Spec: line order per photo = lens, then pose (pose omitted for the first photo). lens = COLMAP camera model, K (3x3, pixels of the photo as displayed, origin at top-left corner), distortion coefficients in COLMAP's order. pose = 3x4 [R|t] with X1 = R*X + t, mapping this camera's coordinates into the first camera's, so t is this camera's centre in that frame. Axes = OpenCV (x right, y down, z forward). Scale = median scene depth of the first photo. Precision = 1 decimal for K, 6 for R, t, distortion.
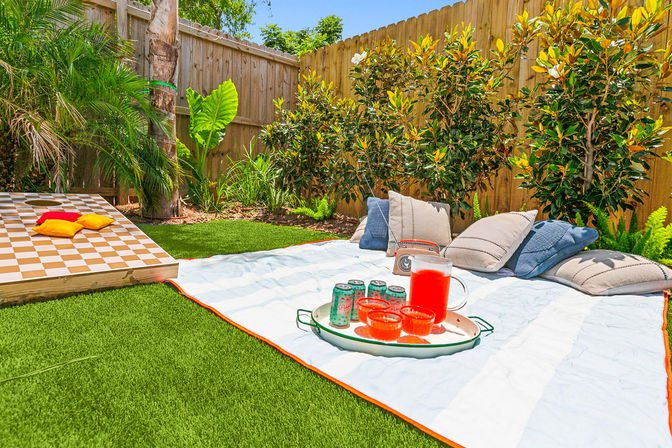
lens RADIAL K [[305.5, 0, 336.0], [0, 305.5, 224.0], [0, 0, 1]] dist [-0.000055, 0.000334]
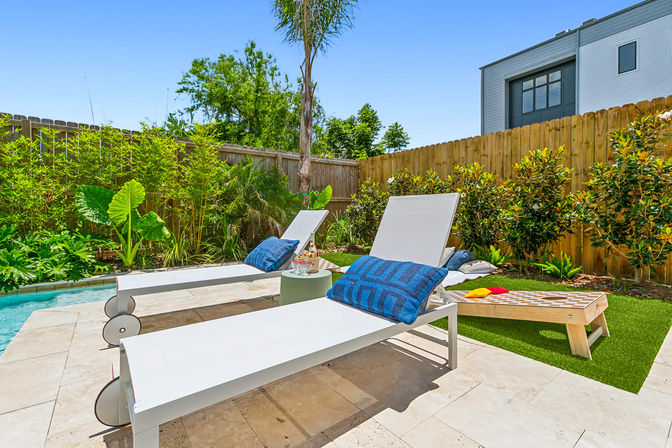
lens RADIAL K [[301.1, 0, 336.0], [0, 301.1, 224.0], [0, 0, 1]] dist [-0.000861, 0.000032]
pose [[0.989784, -0.043612, -0.135741, -0.034408], [0.032015, 0.995739, -0.086482, -0.029403], [0.138935, 0.081252, 0.986963, -1.040357]]
